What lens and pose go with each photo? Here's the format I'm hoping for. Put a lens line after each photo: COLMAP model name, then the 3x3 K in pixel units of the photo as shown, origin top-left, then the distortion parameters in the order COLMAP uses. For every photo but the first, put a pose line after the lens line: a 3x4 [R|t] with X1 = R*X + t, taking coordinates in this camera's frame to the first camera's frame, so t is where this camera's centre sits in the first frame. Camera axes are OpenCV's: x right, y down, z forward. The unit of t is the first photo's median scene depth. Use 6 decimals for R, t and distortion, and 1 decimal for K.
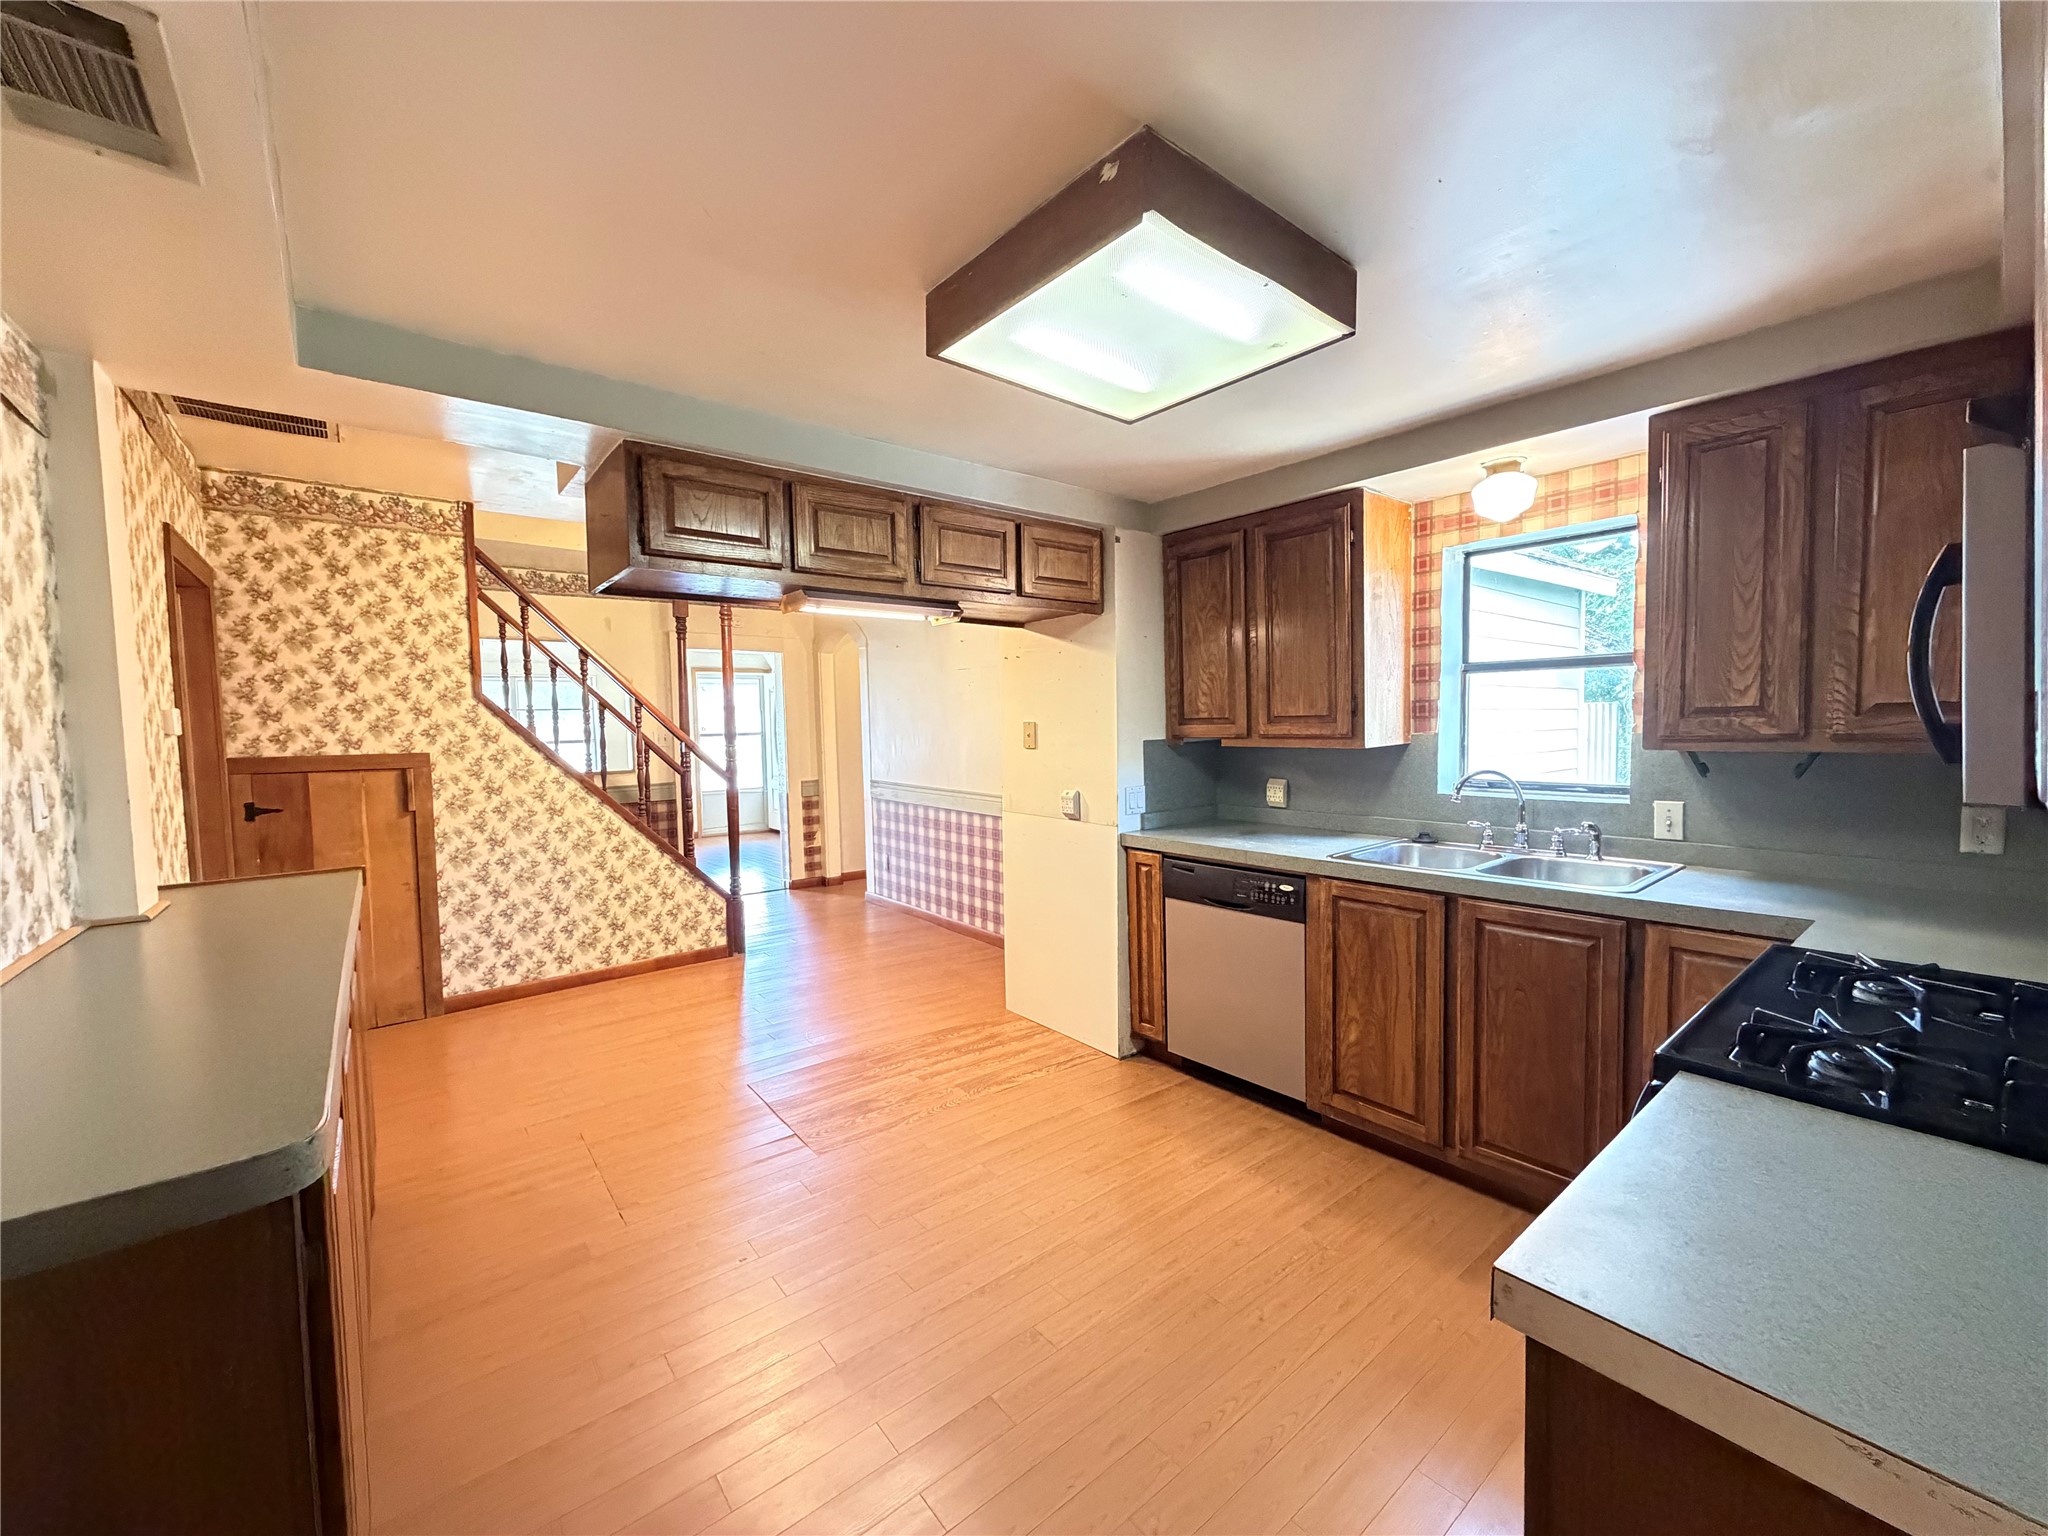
lens RADIAL K [[815.5, 0, 1019.4], [0, 815.5, 770.0], [0, 0, 1]] dist [0.001650, -0.000104]
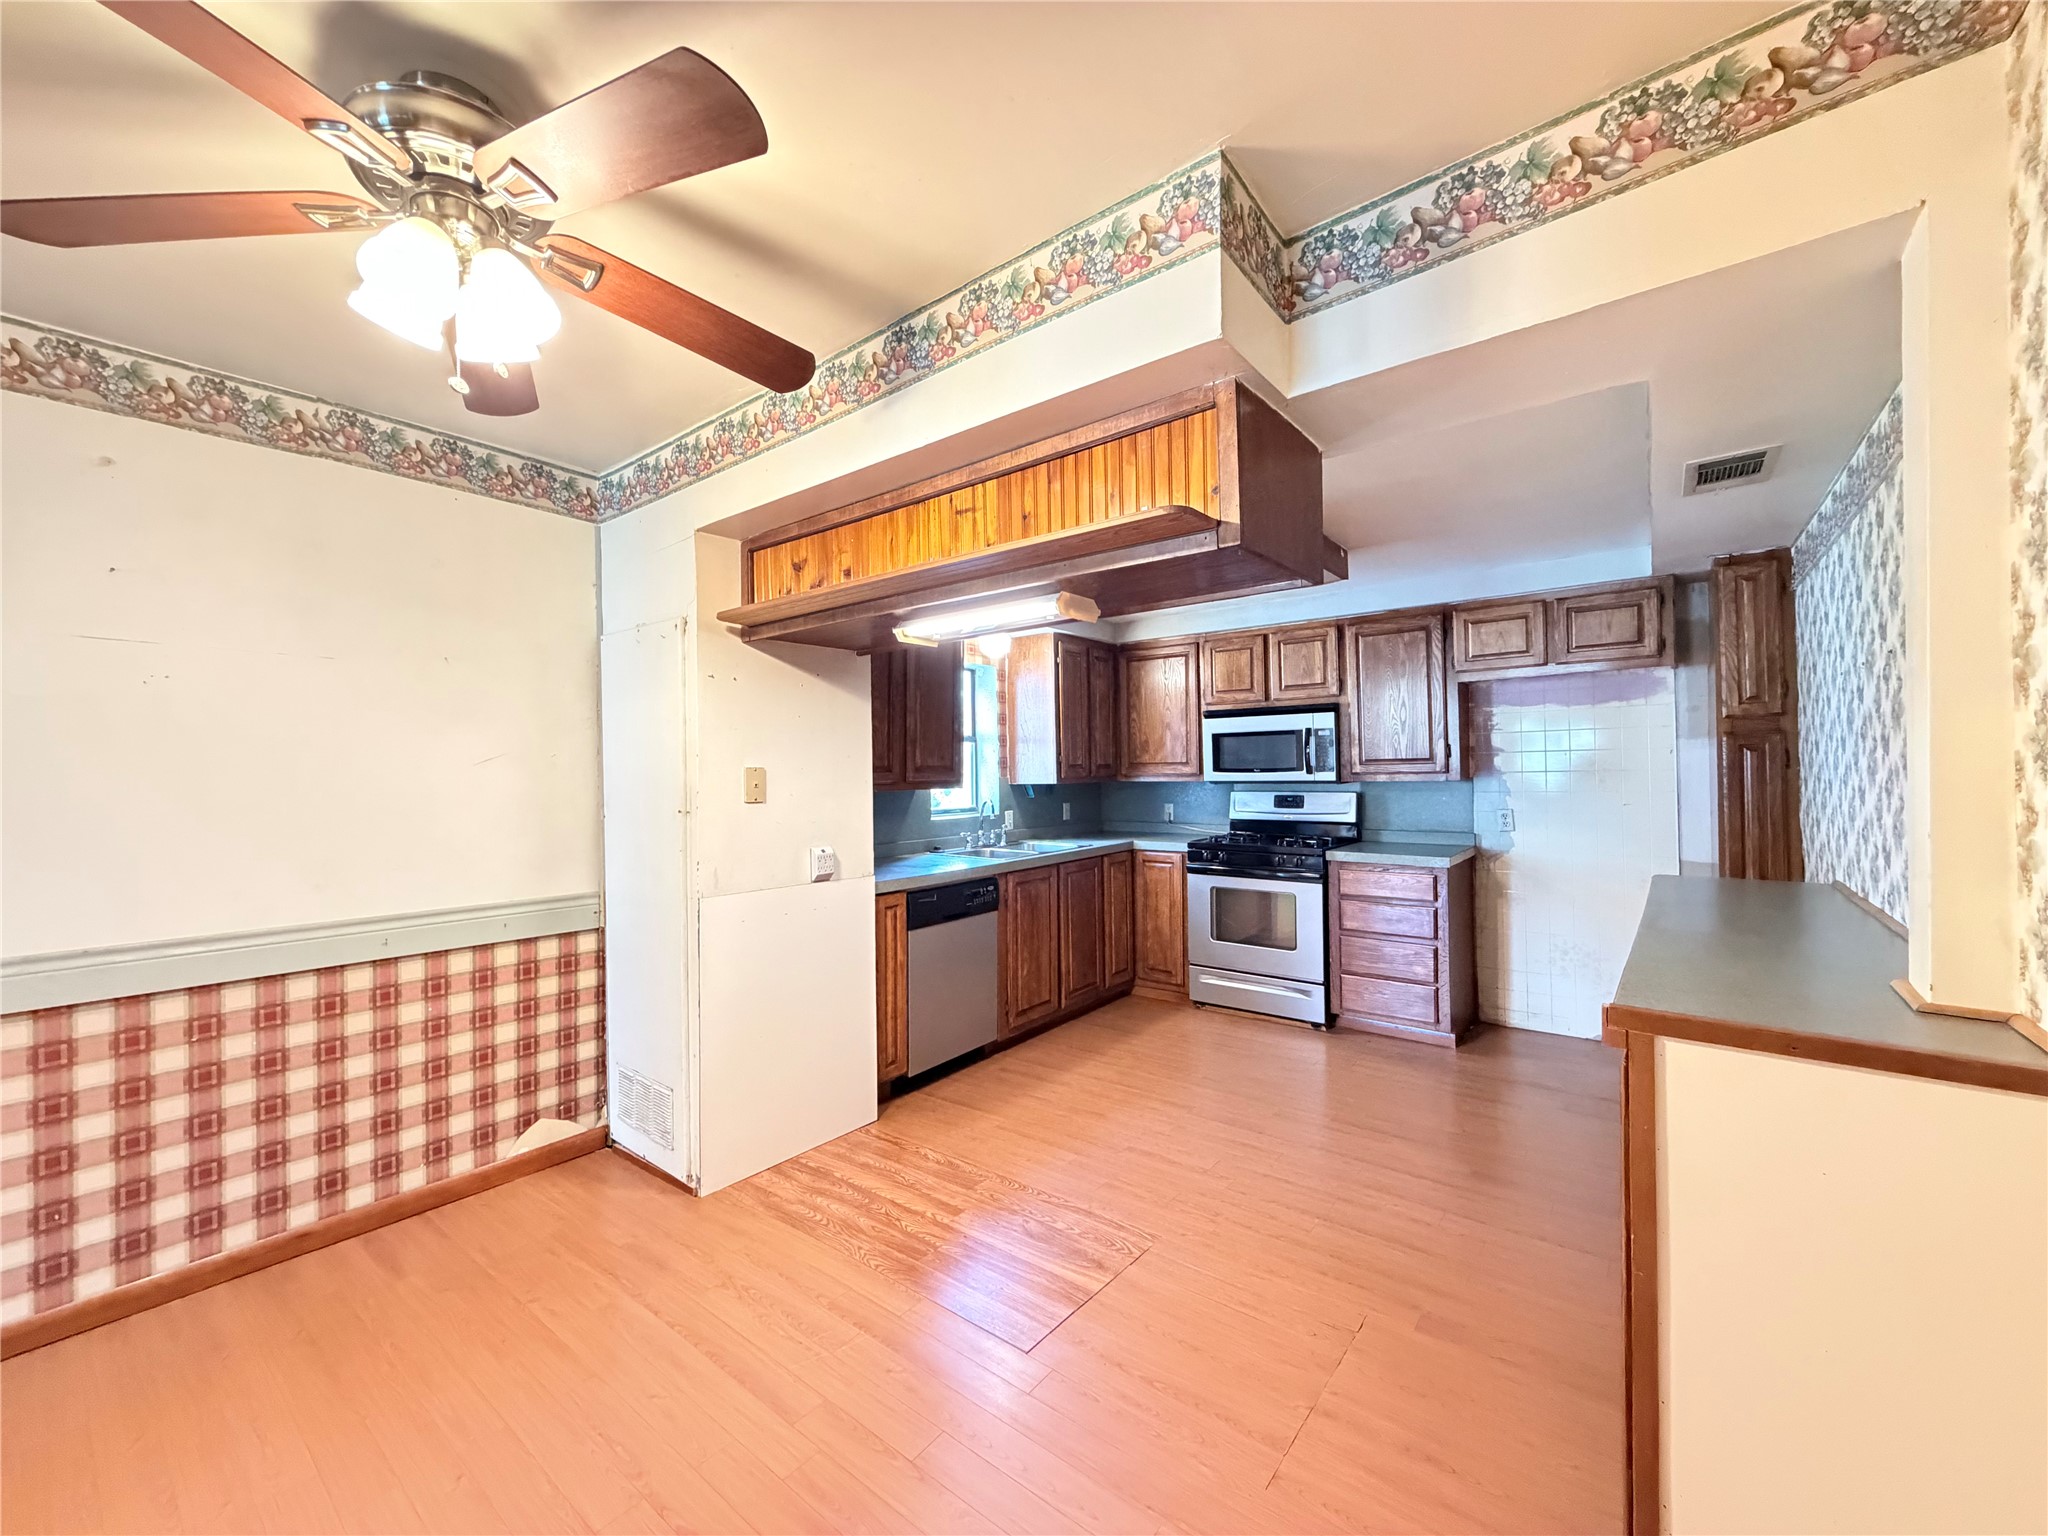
lens RADIAL K [[815.5, 0, 1019.4], [0, 815.5, 770.0], [0, 0, 1]] dist [0.001650, -0.000104]
pose [[-0.211839, 0.012157, 0.977229, -0.893828], [0.073878, 0.997261, 0.003609, -0.050653], [-0.974508, 0.072960, -0.212157, 1.051613]]
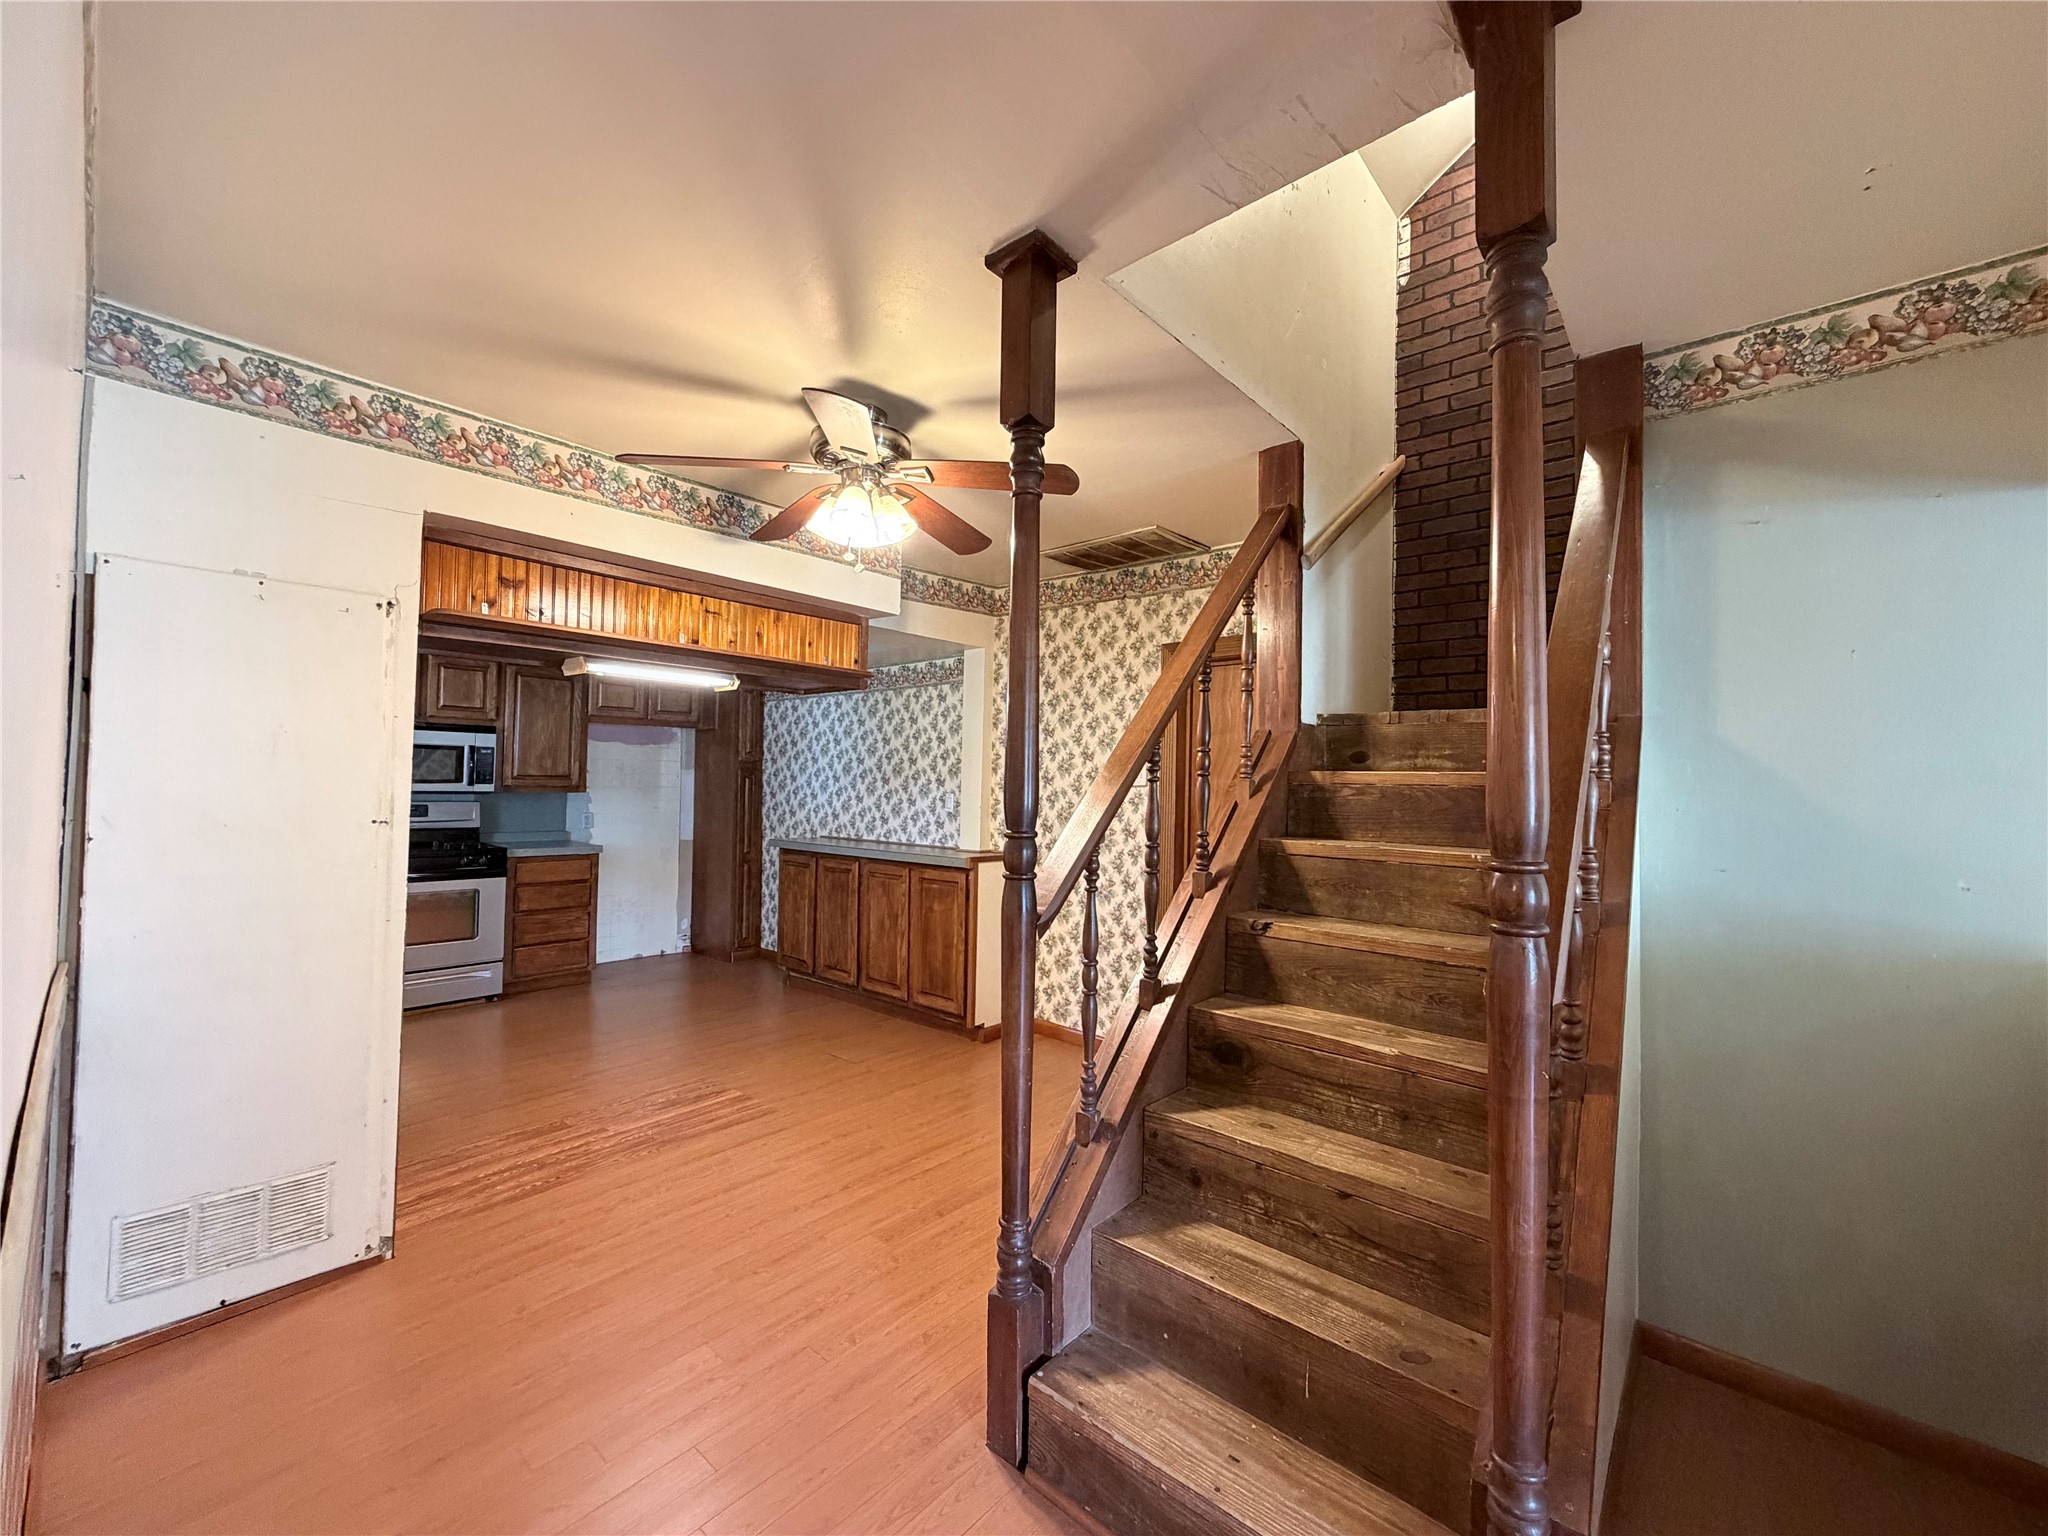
lens RADIAL K [[815.5, 0, 1019.4], [0, 815.5, 770.0], [0, 0, 1]] dist [0.001650, -0.000104]
pose [[-0.984438, -0.005480, -0.175646, -0.431558], [-0.012058, 0.999264, 0.036402, -0.102225], [0.175317, 0.037953, -0.983780, 2.003238]]
